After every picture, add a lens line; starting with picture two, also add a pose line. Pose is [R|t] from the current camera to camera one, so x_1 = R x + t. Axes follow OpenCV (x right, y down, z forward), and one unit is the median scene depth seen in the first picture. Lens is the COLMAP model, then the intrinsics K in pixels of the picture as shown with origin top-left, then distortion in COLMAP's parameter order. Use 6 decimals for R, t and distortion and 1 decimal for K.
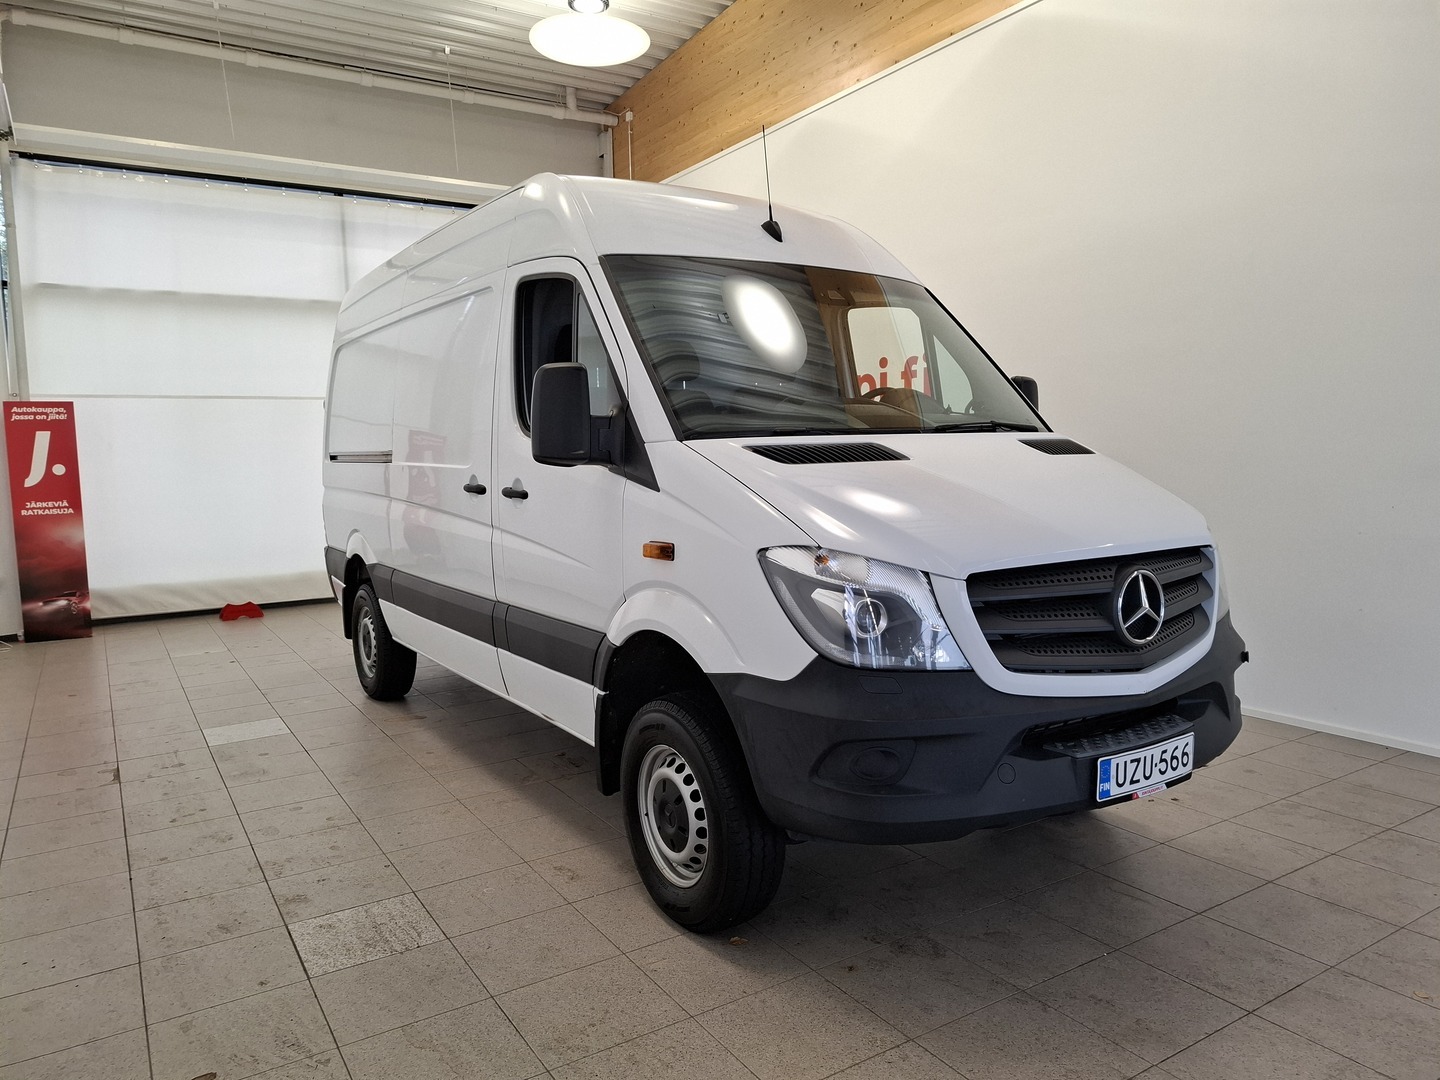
lens RADIAL K [[980.5, 0, 720.0], [0, 980.5, 540.0], [0, 0, 1]] dist [0.090229, -0.158314]
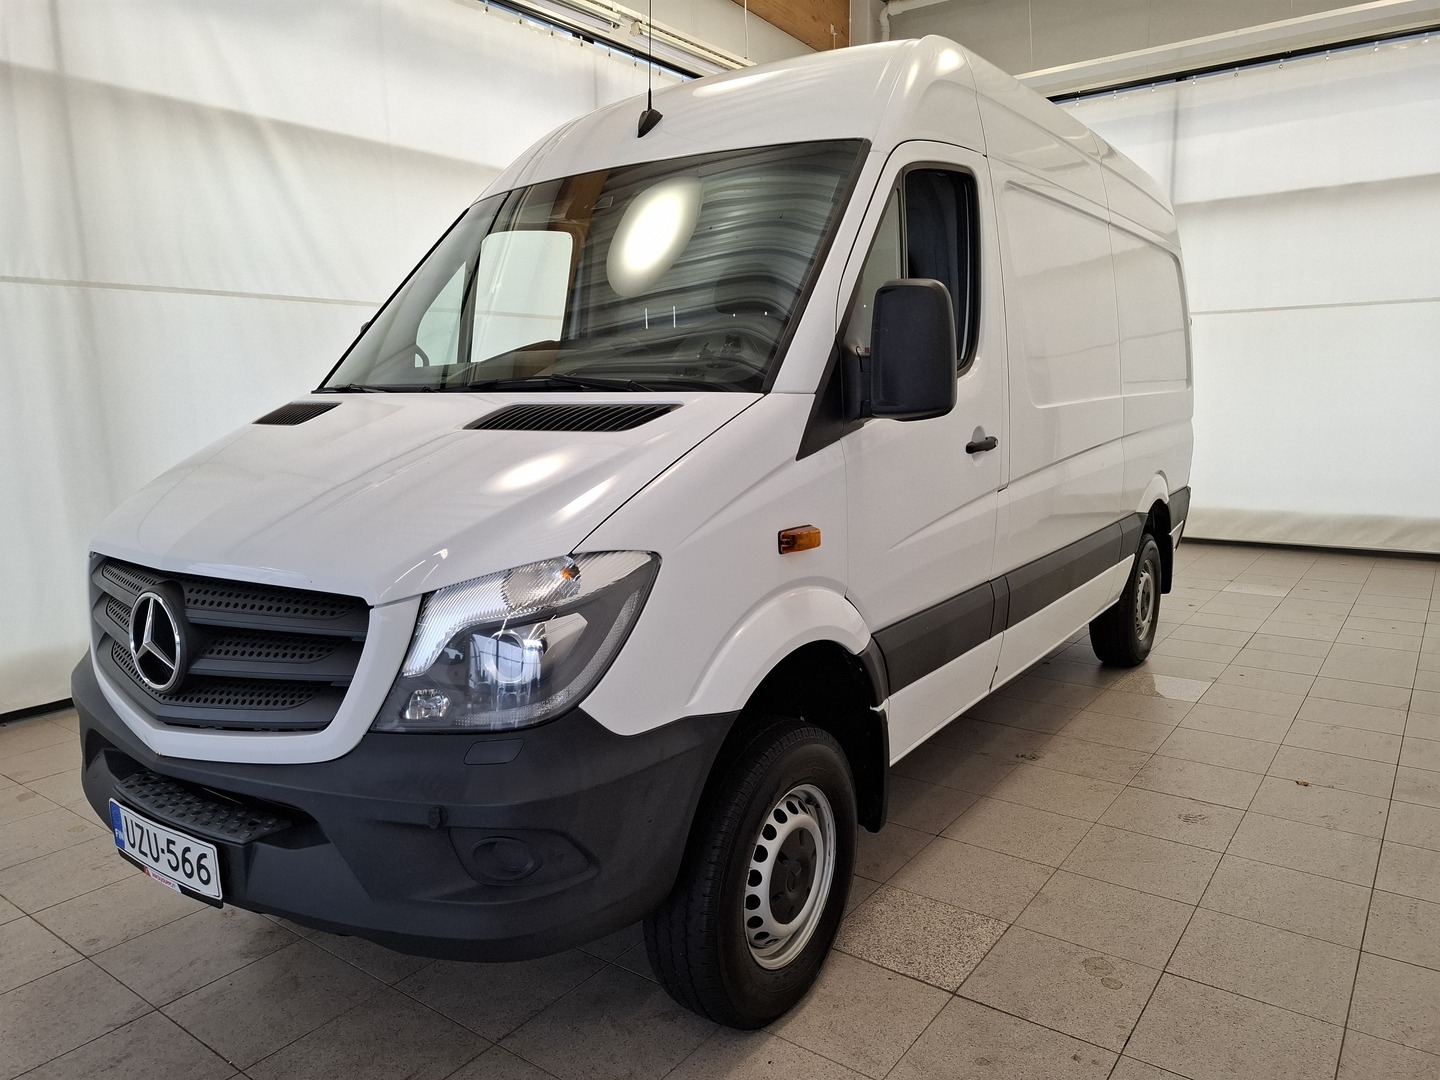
lens RADIAL K [[1004.9, 0, 722.3], [0, 1004.9, 548.8], [0, 0, 1]] dist [0.099595, -0.150389]
pose [[0.362451, 0.156761, -0.918725, 0.355869], [-0.072752, 0.987504, 0.139795, -0.039052], [0.929159, 0.016171, 0.369327, 0.309822]]
